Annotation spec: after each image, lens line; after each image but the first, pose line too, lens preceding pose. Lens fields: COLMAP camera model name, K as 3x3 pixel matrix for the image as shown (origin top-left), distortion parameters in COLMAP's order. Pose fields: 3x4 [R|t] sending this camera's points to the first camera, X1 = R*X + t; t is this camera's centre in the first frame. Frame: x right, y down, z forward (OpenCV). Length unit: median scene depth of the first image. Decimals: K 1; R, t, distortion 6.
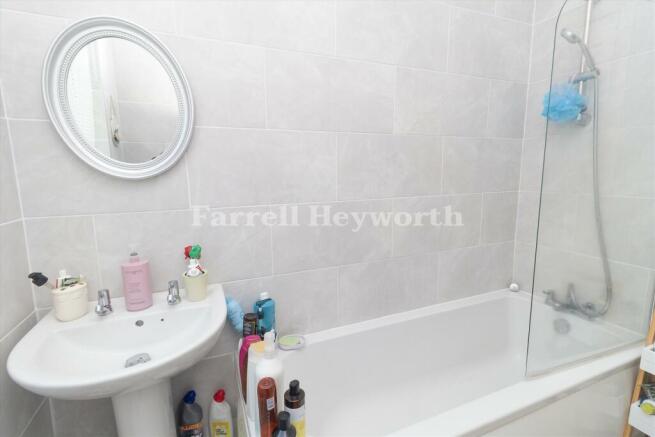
lens RADIAL K [[303.1, 0, 327.5], [0, 303.1, 218.5], [0, 0, 1]] dist [0.000586, 0.000506]
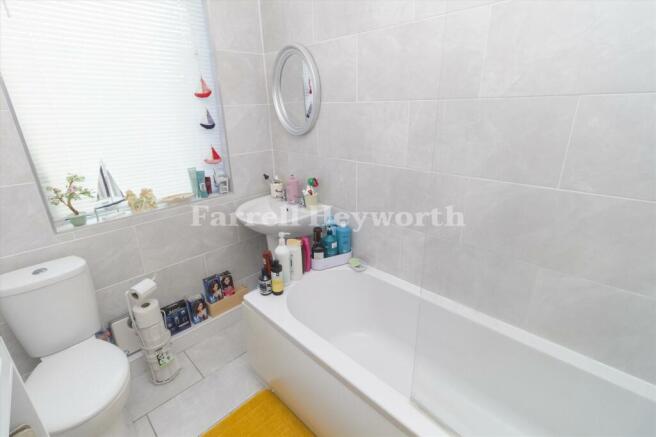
lens RADIAL K [[303.6, 0, 328.0], [0, 303.6, 218.5], [0, 0, 1]] dist [0.000586, 0.000506]
pose [[0.373717, 0.335612, -0.864696, 1.021085], [-0.114742, 0.941811, 0.315952, -0.219362], [0.920418, -0.018859, 0.390480, 0.380159]]
